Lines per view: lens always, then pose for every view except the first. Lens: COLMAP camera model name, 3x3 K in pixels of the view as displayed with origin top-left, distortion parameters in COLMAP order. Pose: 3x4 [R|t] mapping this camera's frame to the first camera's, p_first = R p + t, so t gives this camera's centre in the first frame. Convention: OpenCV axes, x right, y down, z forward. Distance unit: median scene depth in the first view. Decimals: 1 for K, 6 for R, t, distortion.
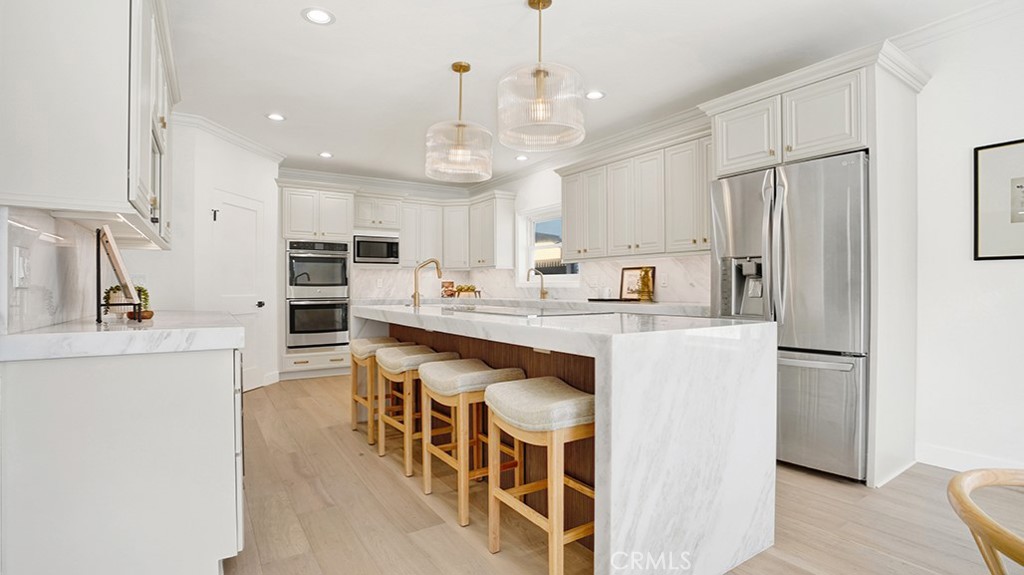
lens RADIAL K [[474.5, 0, 511.8], [0, 474.5, 286.4], [0, 0, 1]] dist [-0.024034, 0.004474]
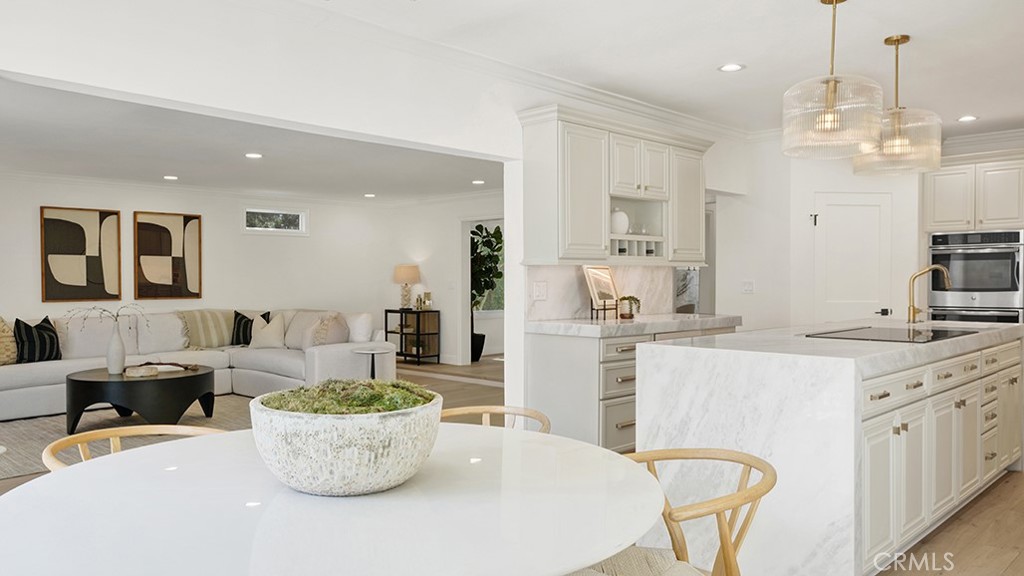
lens RADIAL K [[767.4, 0, 514.9], [0, 767.4, 287.9], [0, 0, 1]] dist [0.048054, 0.001674]
pose [[0.219740, 0.014512, -0.975451, 0.709791], [0.004060, 0.999867, 0.015790, -0.032745], [0.975550, -0.007430, 0.219651, 0.022785]]
